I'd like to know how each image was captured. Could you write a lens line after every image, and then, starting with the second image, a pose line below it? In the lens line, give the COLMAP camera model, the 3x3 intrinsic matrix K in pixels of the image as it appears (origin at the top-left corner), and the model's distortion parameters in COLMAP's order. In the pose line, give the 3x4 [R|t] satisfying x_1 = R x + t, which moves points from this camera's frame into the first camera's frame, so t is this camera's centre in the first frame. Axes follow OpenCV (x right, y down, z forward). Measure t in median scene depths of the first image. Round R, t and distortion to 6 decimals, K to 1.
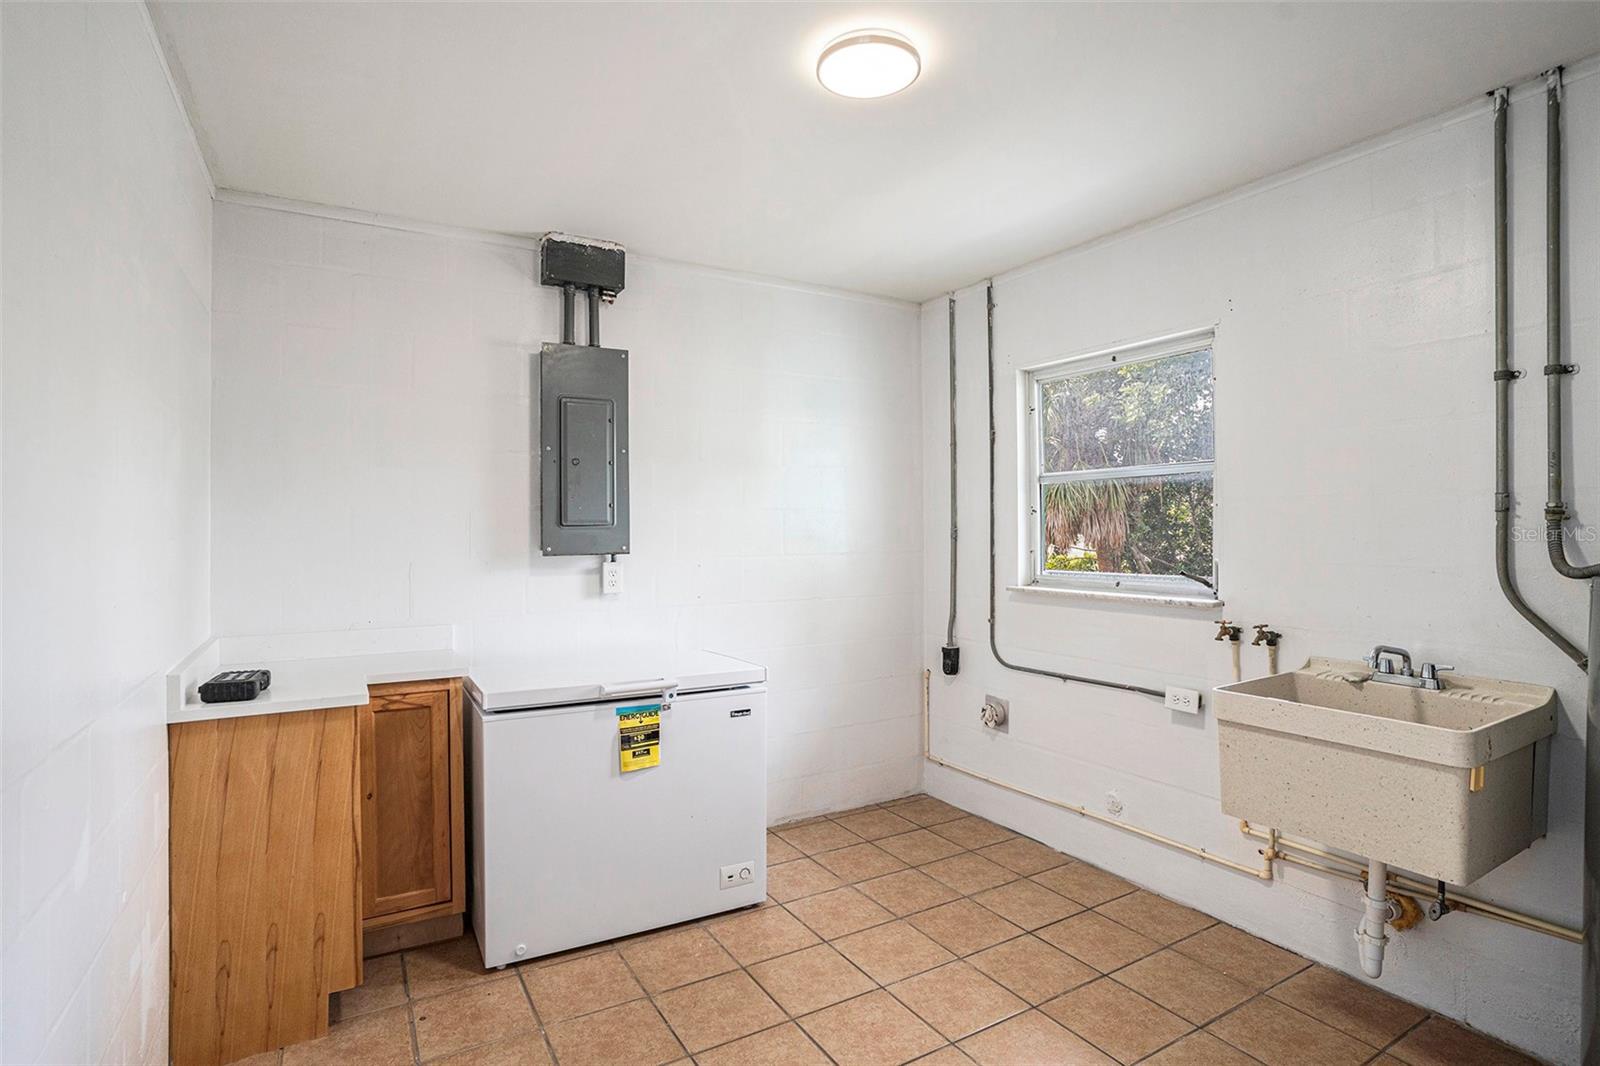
lens RADIAL K [[782.2, 0, 810.2], [0, 782.2, 532.8], [0, 0, 1]] dist [-0.000262, 0.000792]
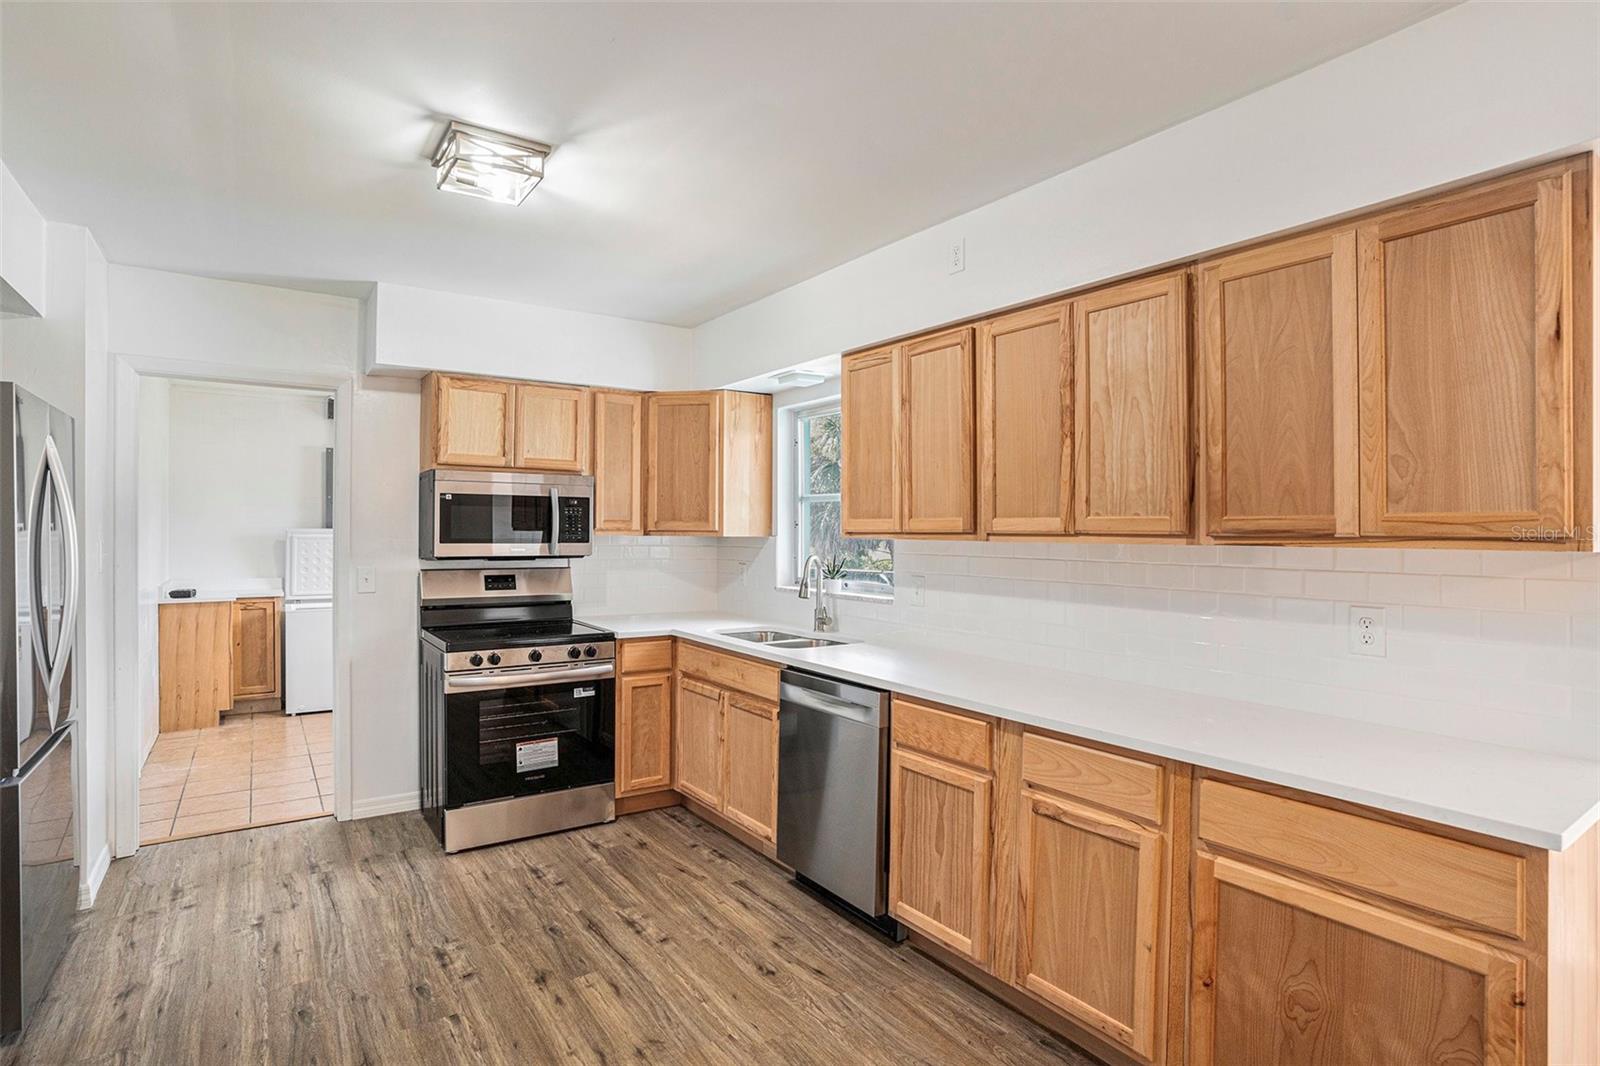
lens RADIAL K [[782.2, 0, 786.6], [0, 782.2, 533.1], [0, 0, 1]] dist [-0.000262, 0.000792]
pose [[0.998548, 0.001787, 0.053837, 1.143995], [-0.001668, 0.999996, -0.002269, -0.005126], [-0.053841, 0.002176, 0.998547, -1.726123]]
